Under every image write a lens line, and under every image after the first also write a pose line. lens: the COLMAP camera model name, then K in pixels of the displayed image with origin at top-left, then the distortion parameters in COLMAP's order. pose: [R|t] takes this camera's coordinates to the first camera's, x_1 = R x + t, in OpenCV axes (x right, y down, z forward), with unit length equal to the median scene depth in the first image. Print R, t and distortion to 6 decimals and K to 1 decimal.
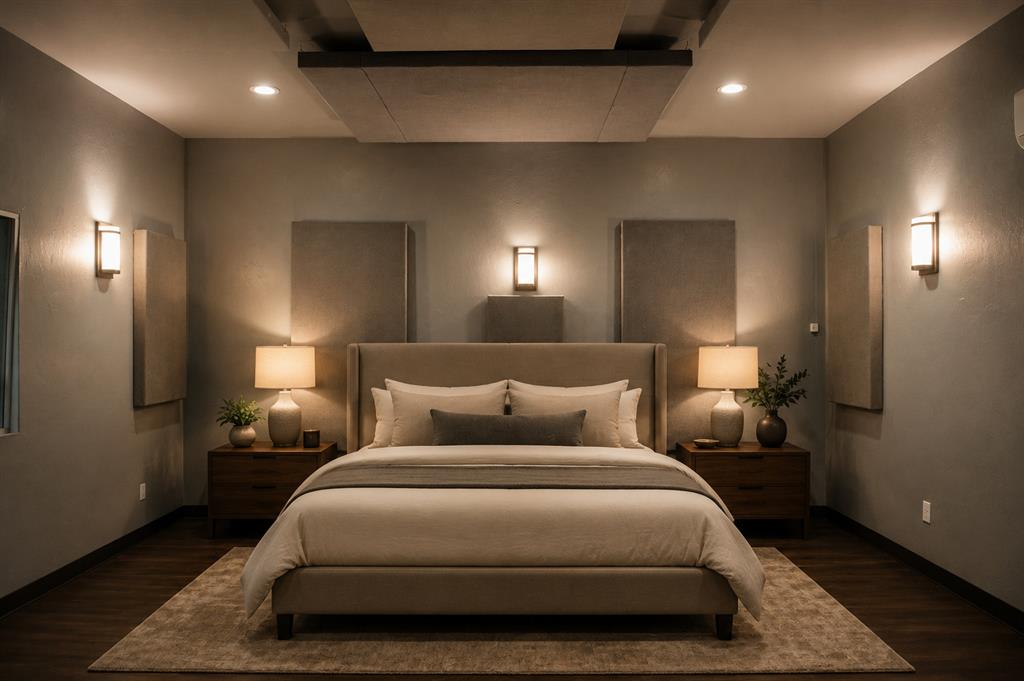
lens RADIAL K [[720.8, 0, 512.0], [0, 720.8, 340.5], [0, 0, 1]] dist [0.000359, -0.059937]
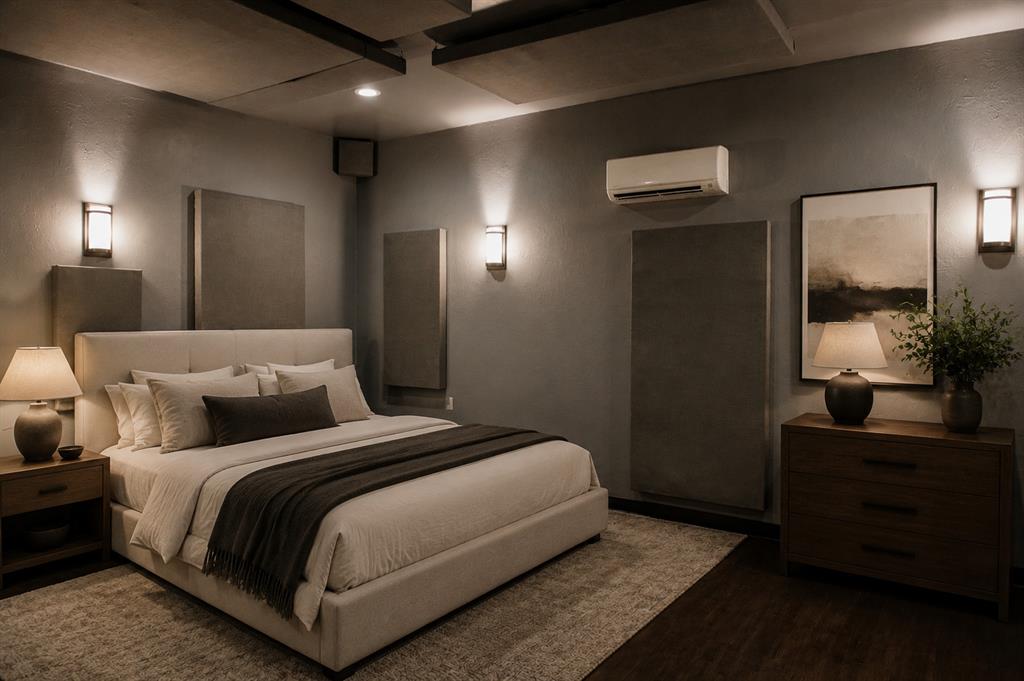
lens RADIAL K [[710.8, 0, 507.6], [0, 710.8, 334.3], [0, 0, 1]] dist [-0.003783, -0.003873]
pose [[0.546716, -0.017154, 0.837143, -0.504693], [0.004454, 0.999836, 0.017579, 0.006997], [-0.837306, -0.005882, 0.546702, 0.213008]]
